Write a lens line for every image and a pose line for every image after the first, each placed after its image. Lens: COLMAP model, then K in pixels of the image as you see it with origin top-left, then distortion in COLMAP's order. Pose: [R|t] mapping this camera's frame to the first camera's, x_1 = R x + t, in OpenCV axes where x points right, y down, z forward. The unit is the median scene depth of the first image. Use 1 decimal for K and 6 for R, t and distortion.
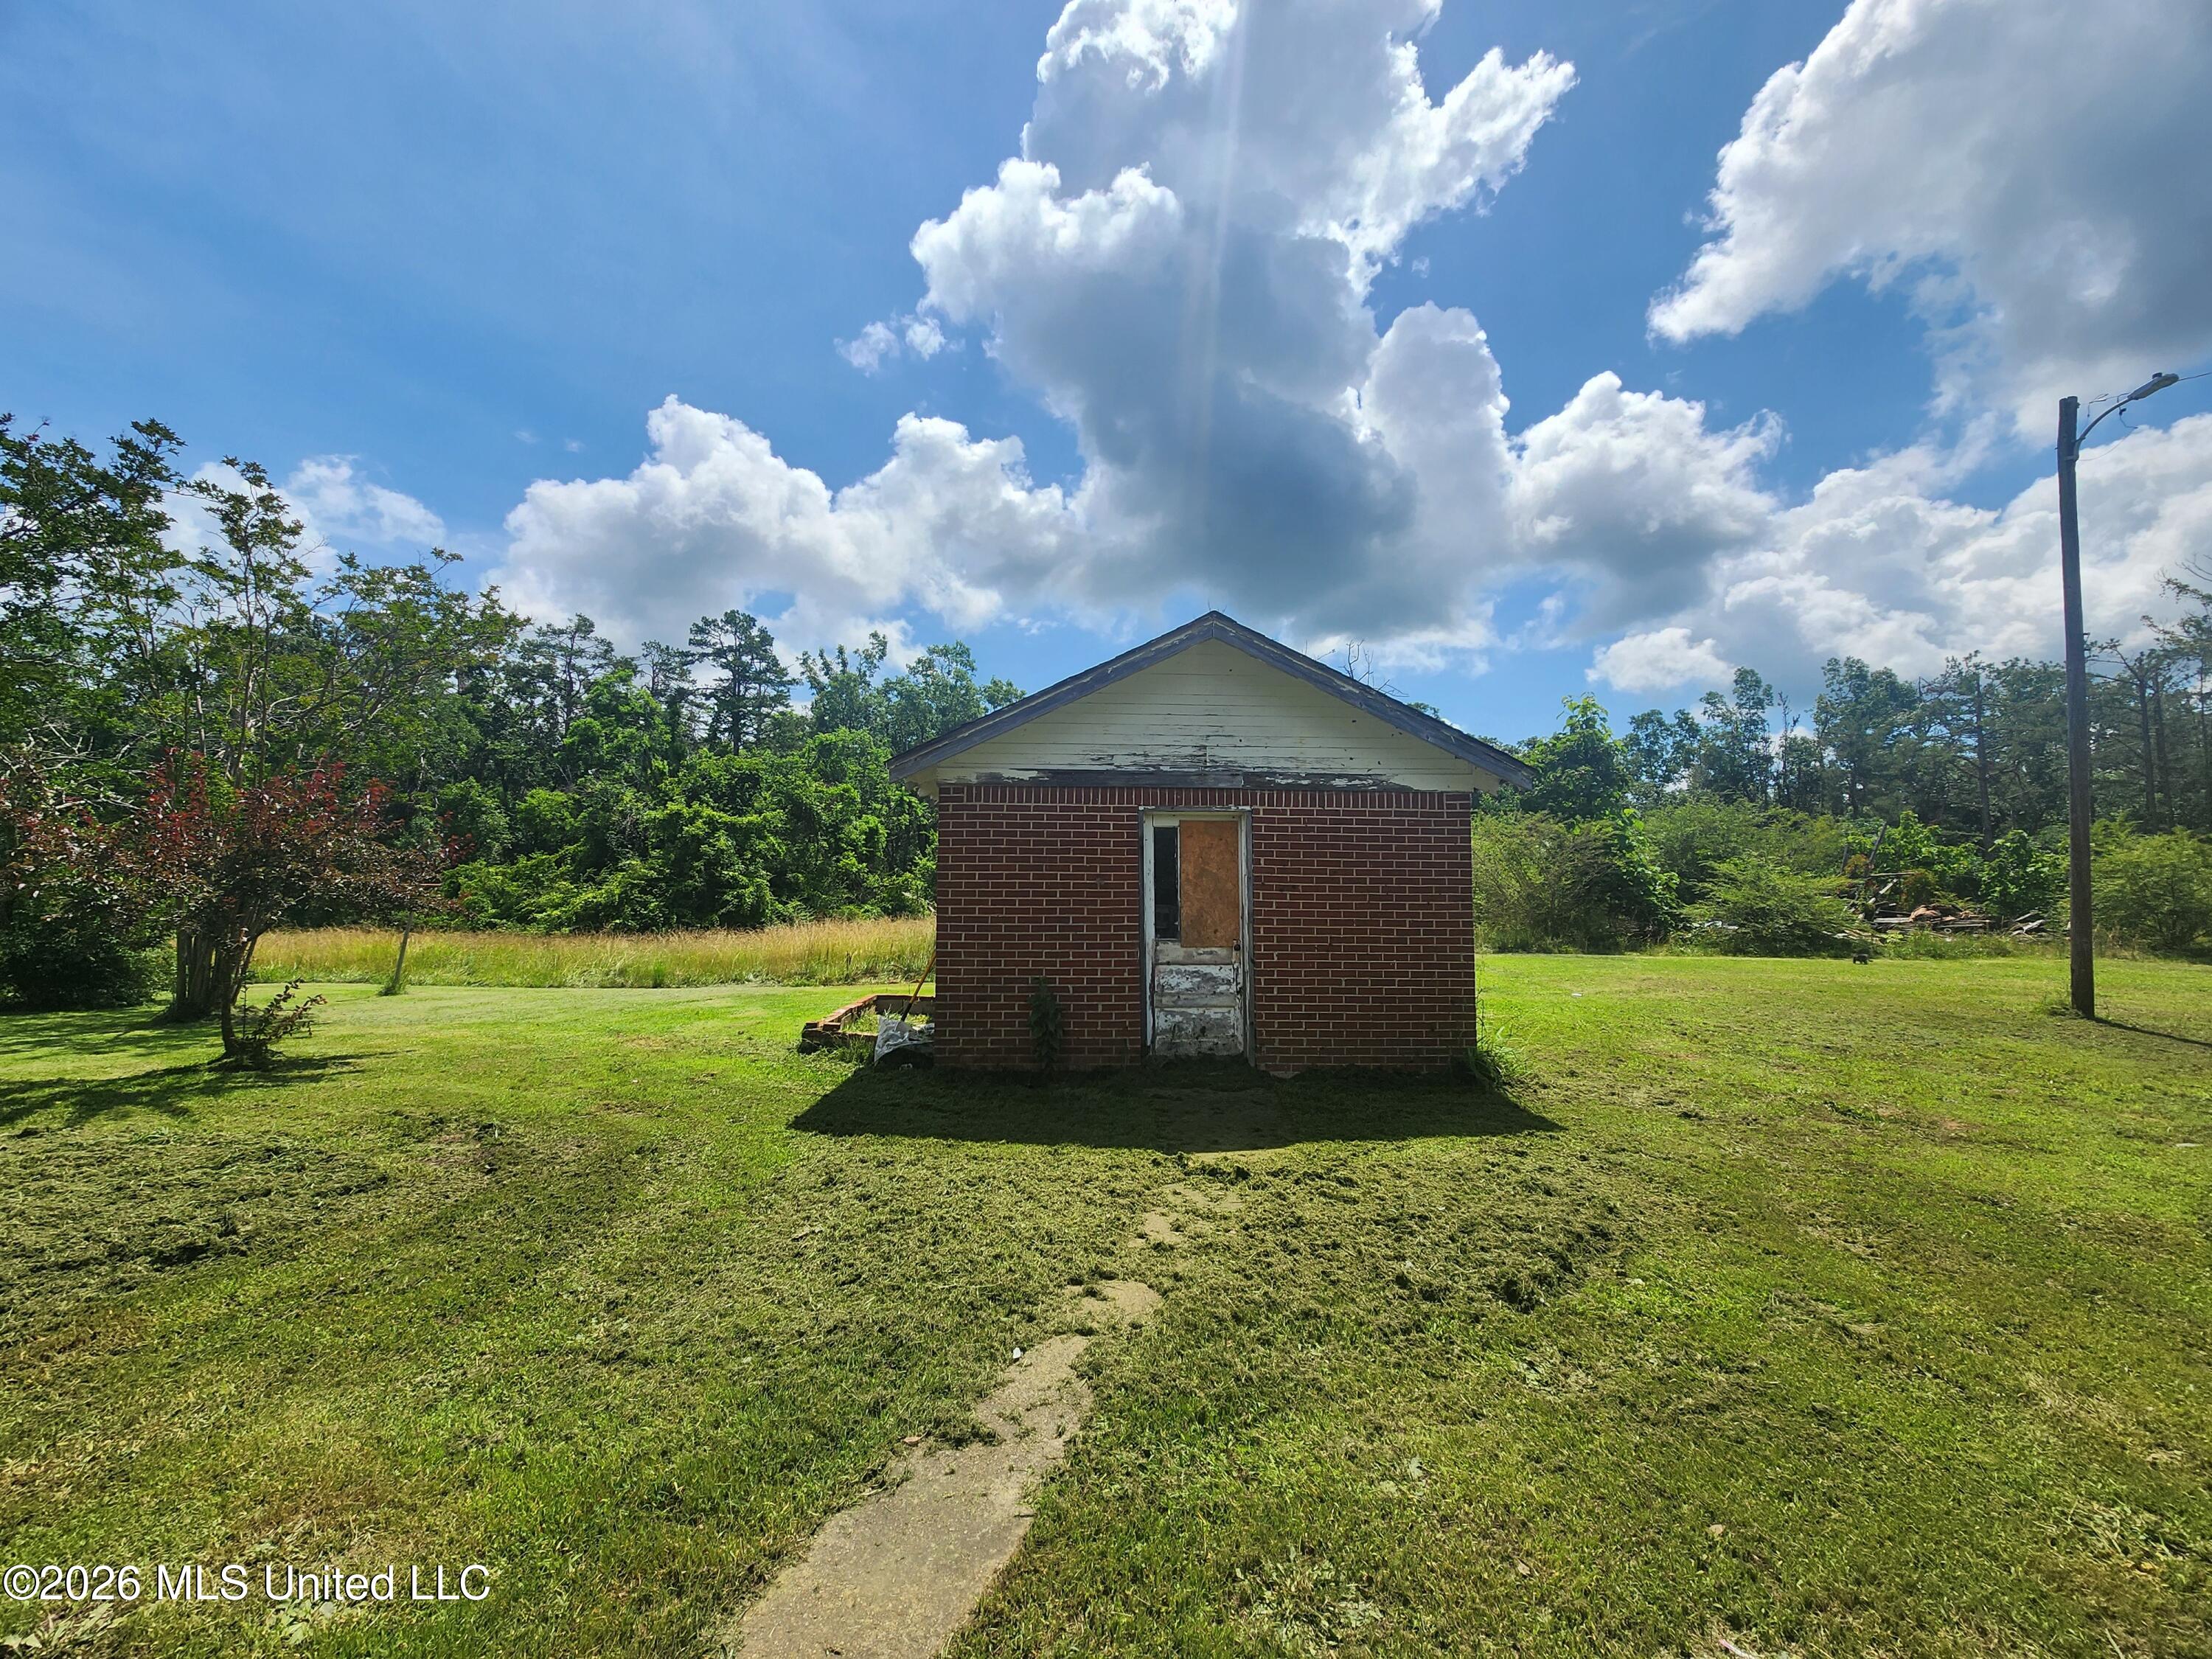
lens RADIAL K [[895.4, 0, 1092.7], [0, 895.4, 836.0], [0, 0, 1]] dist [0.000581, 0.000363]
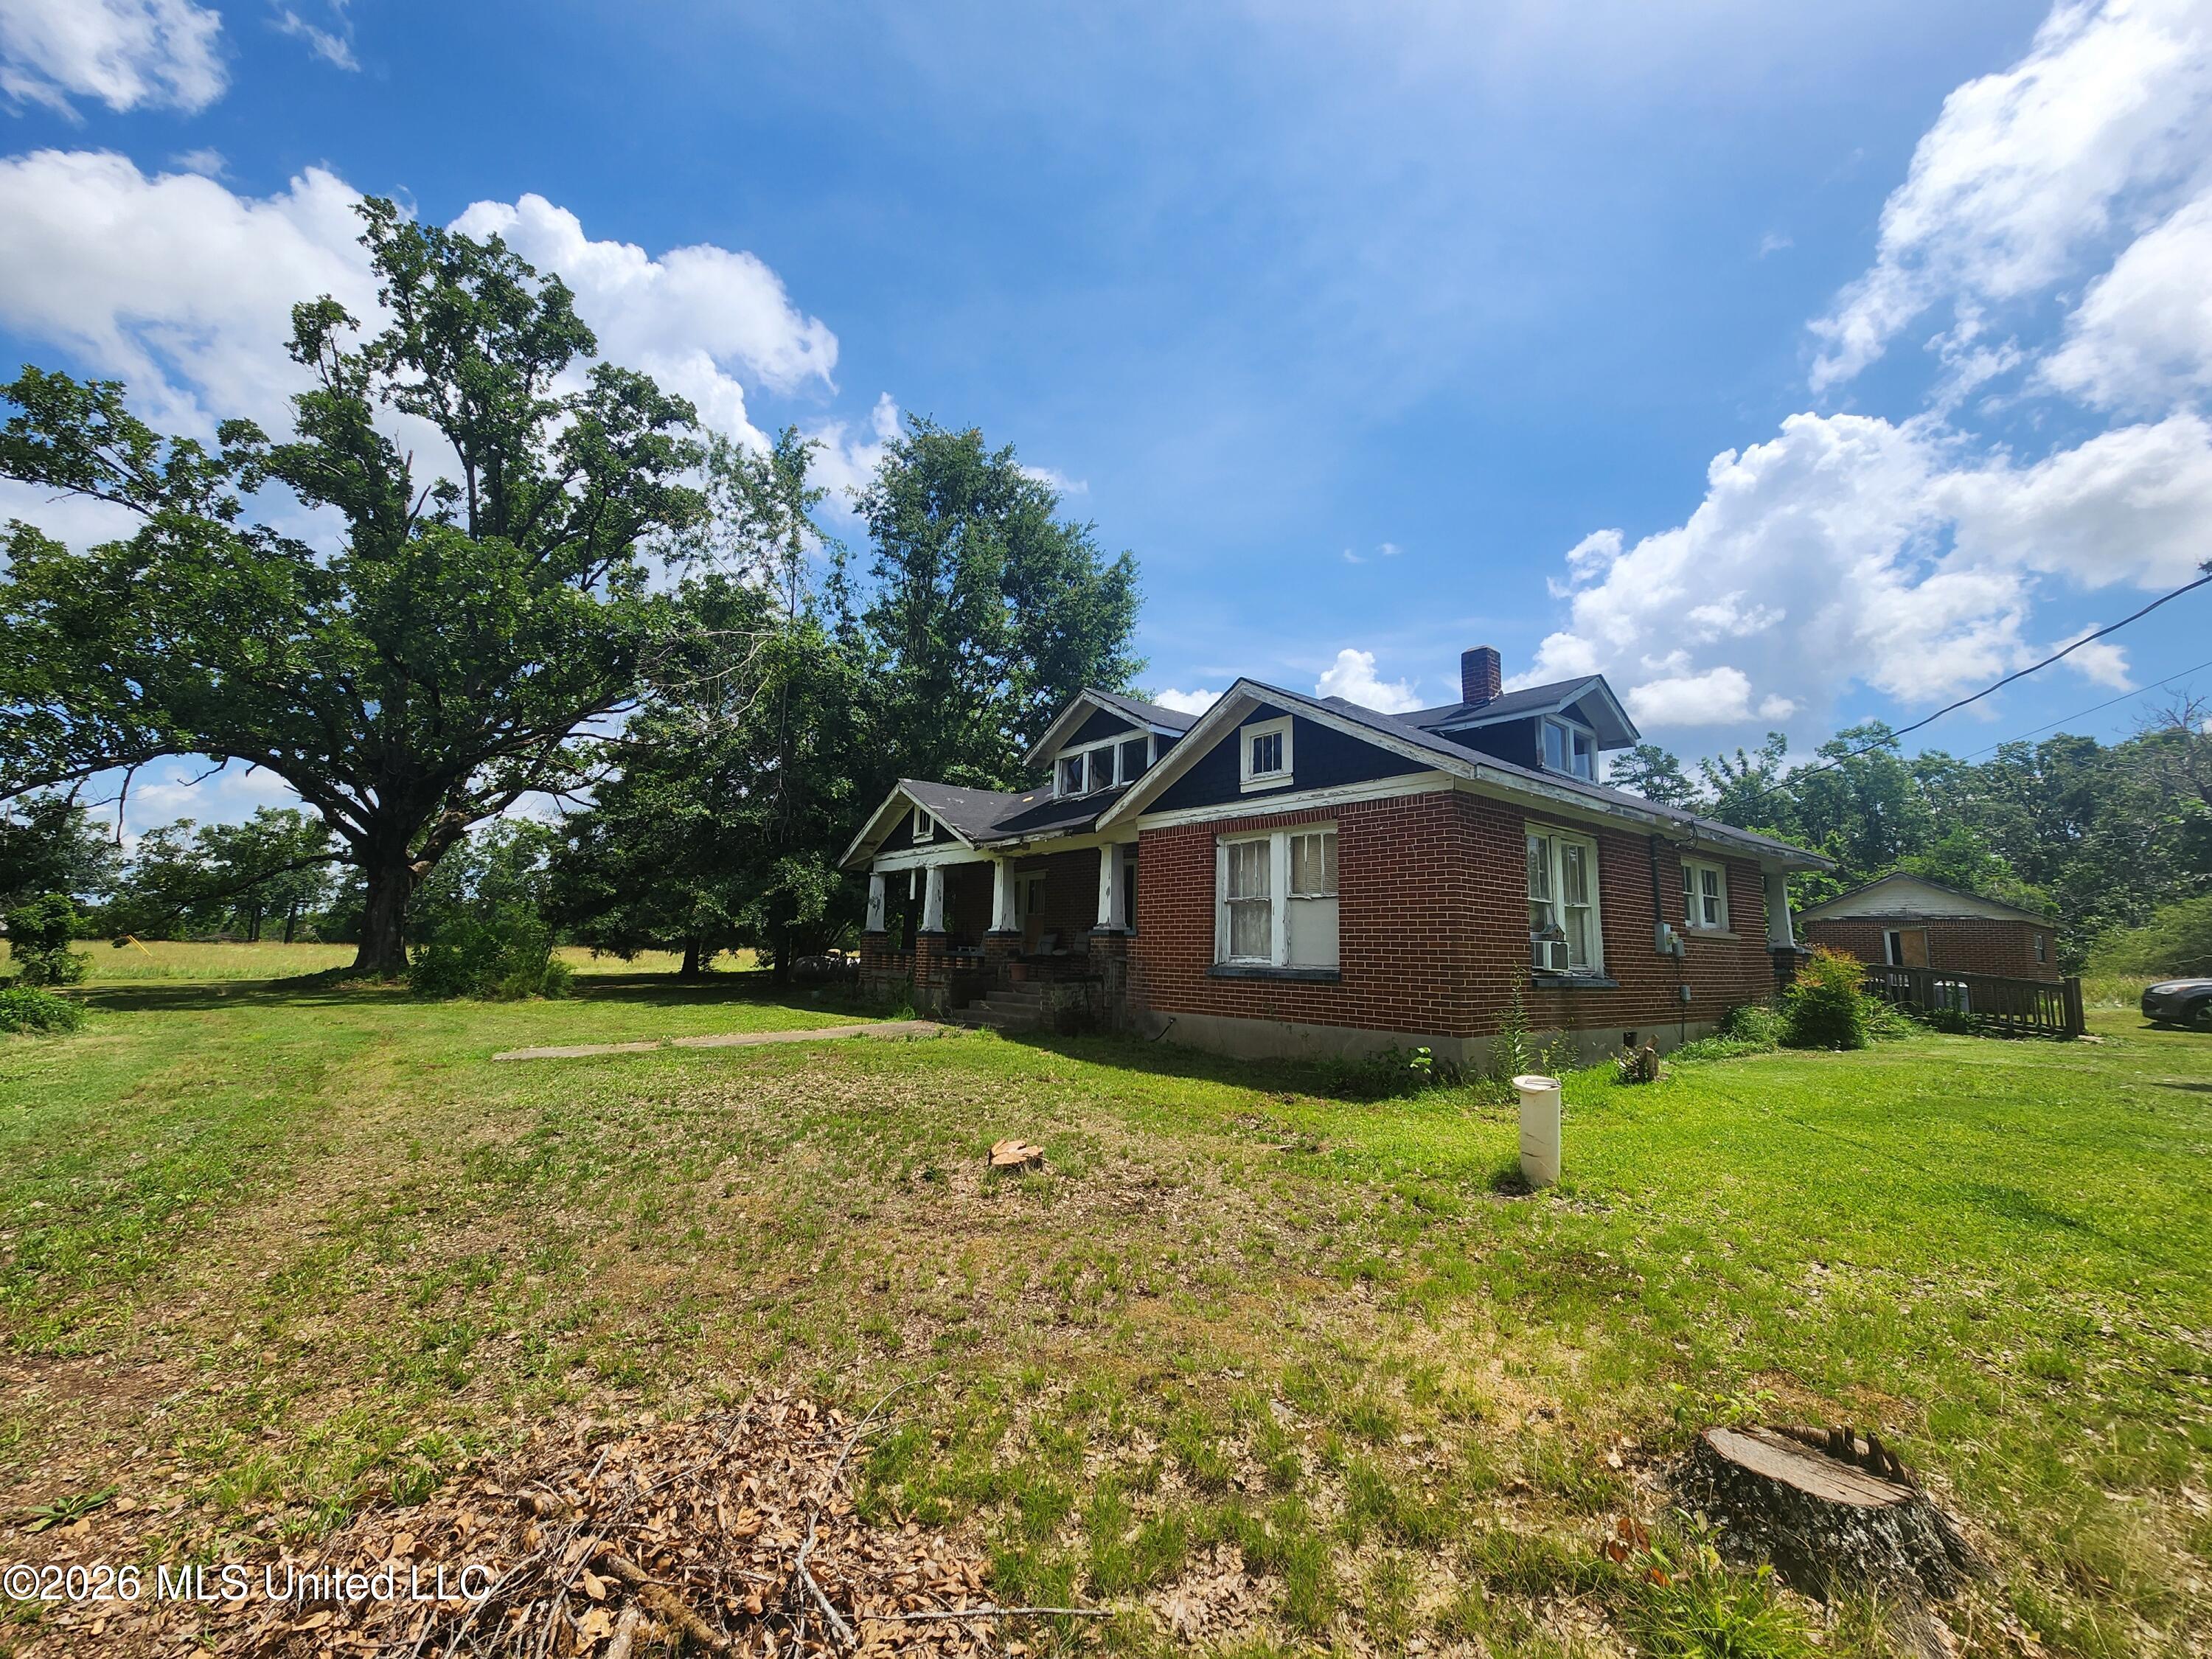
lens RADIAL K [[900.3, 0, 1106.0], [0, 900.3, 829.5], [0, 0, 1]] dist [0.018813, -0.000277]
pose [[0.631464, -0.095350, -0.769520, 0.123672], [0.030071, 0.994675, -0.098573, -0.020176], [0.774822, 0.039105, 0.630969, -0.480132]]
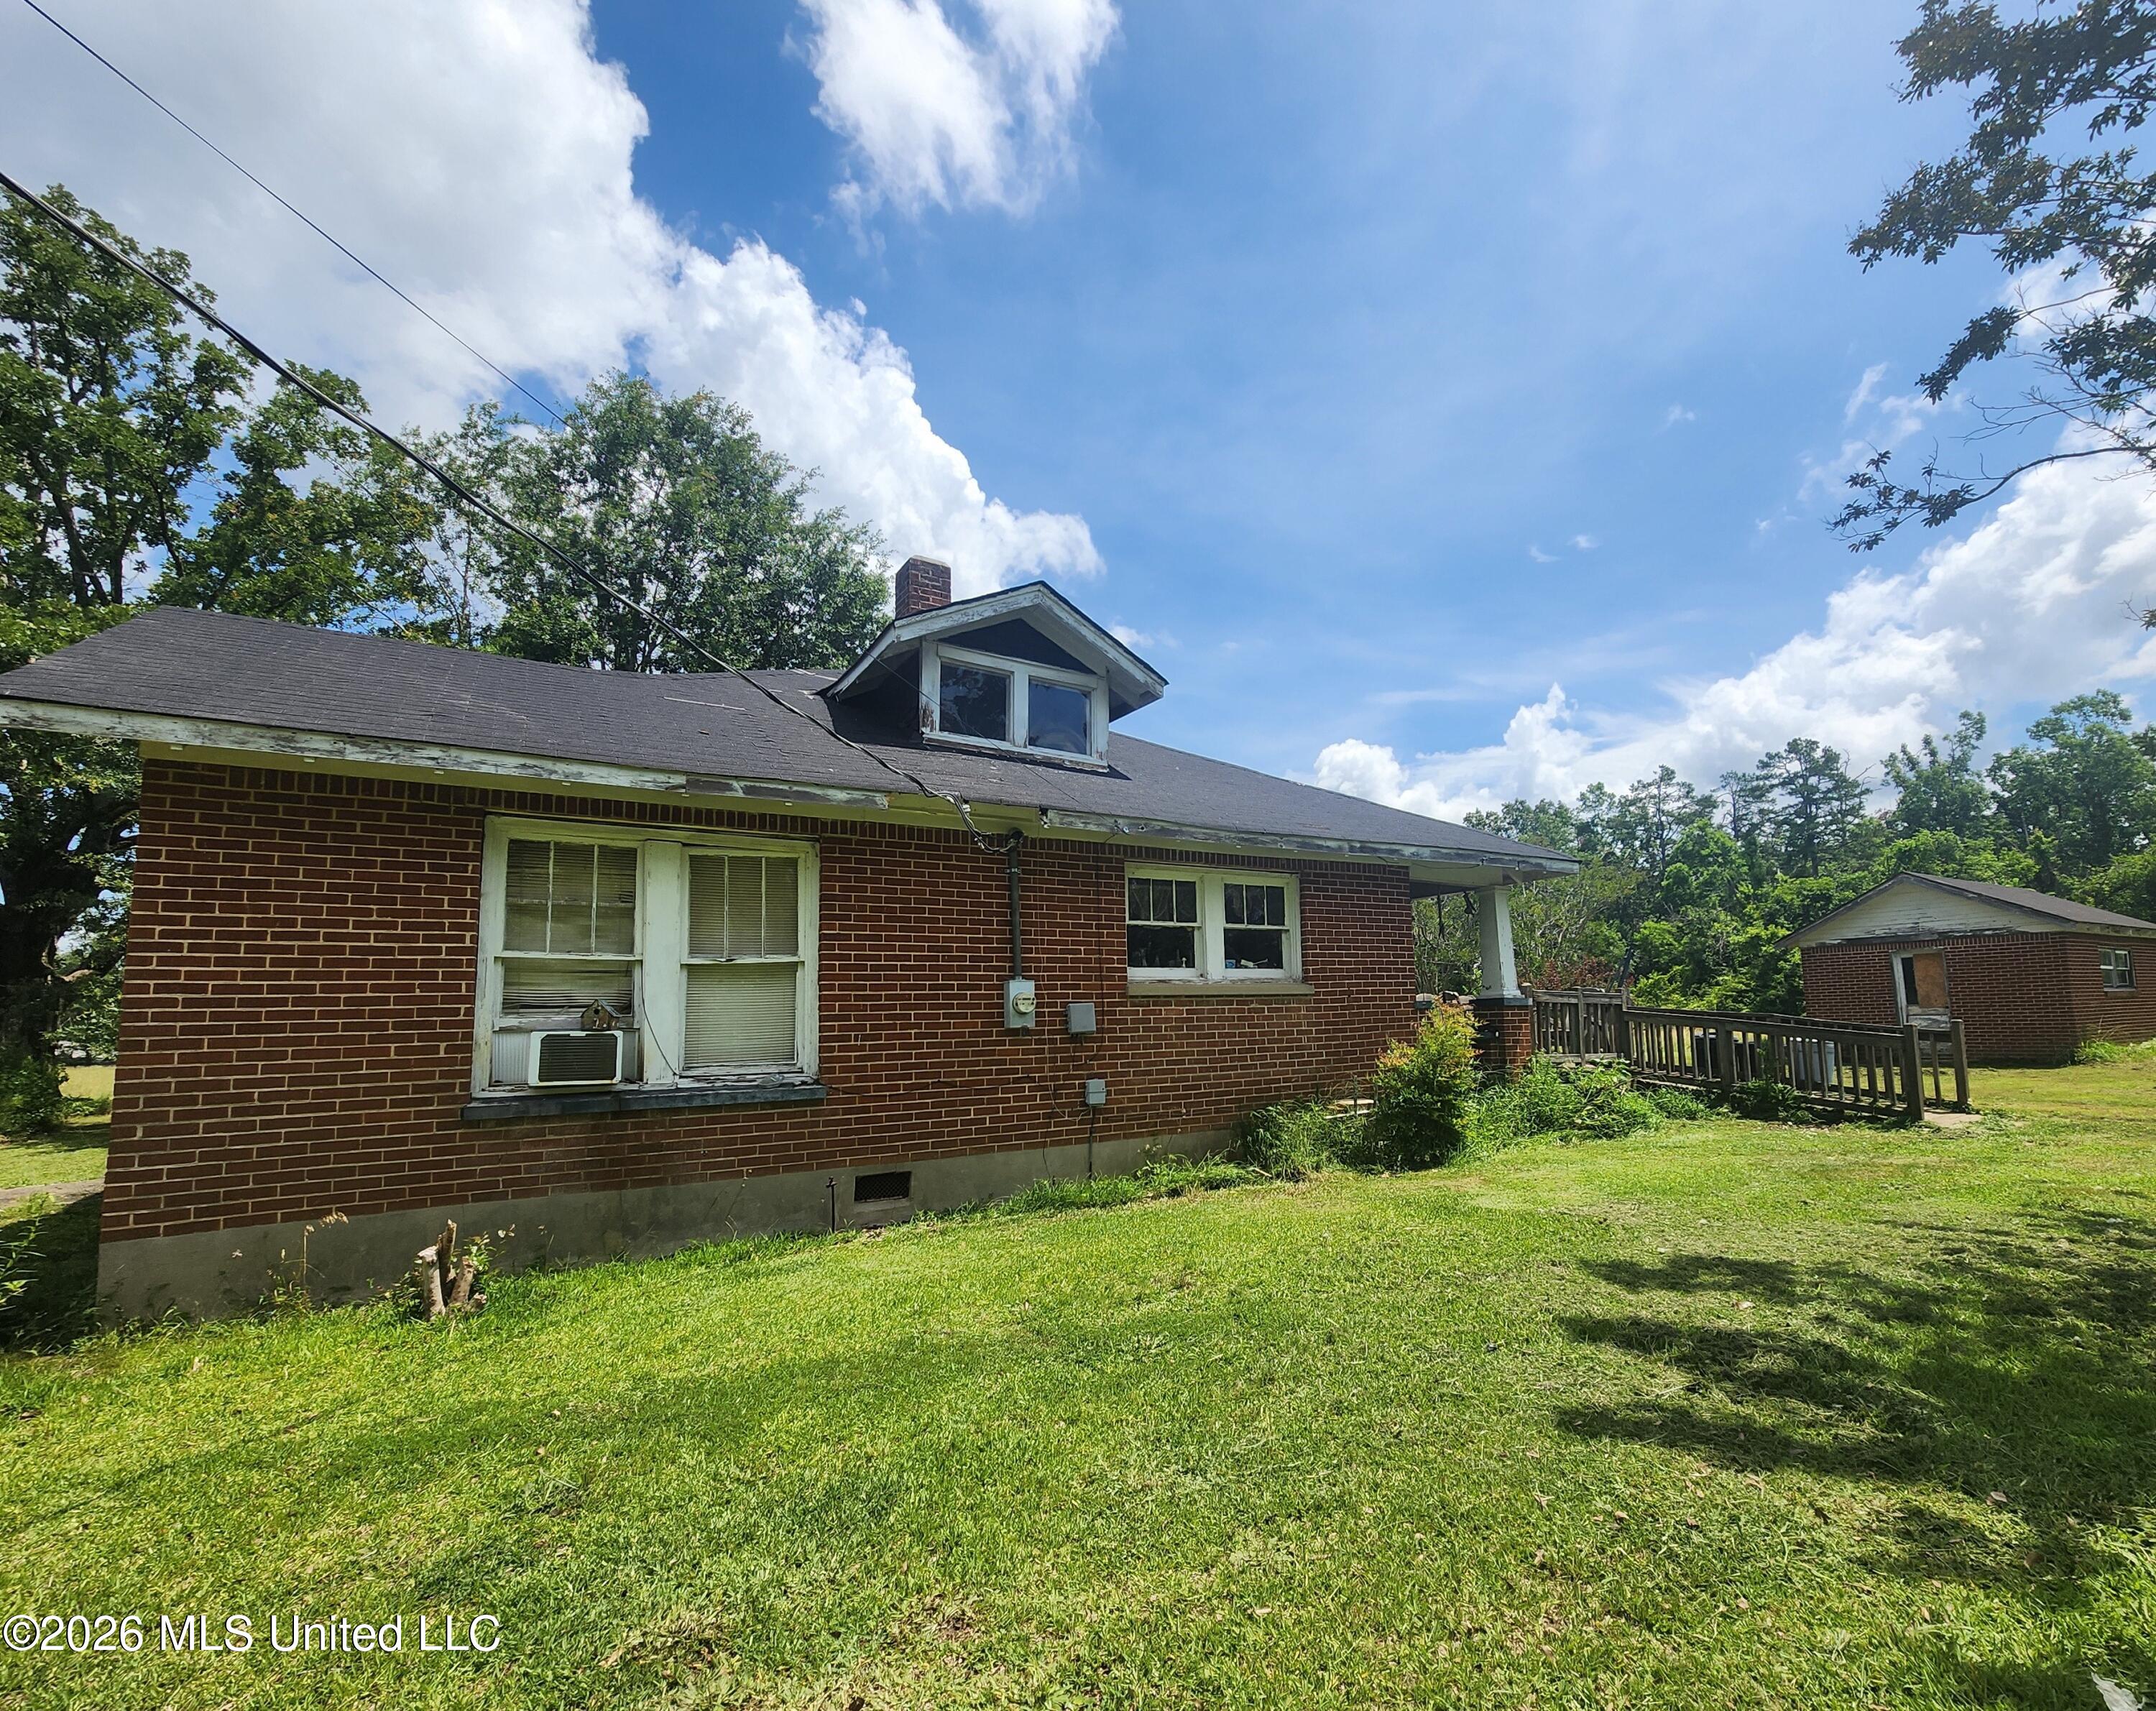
lens RADIAL K [[993.8, 0, 1212.5], [0, 993.8, 901.0], [0, 0, 1]] dist [0.018501, 0.000280]
pose [[0.564739, -0.118864, -0.816665, 0.173489], [0.082638, 0.992745, -0.087346, -0.011025], [0.821122, -0.018160, 0.570464, -0.284532]]
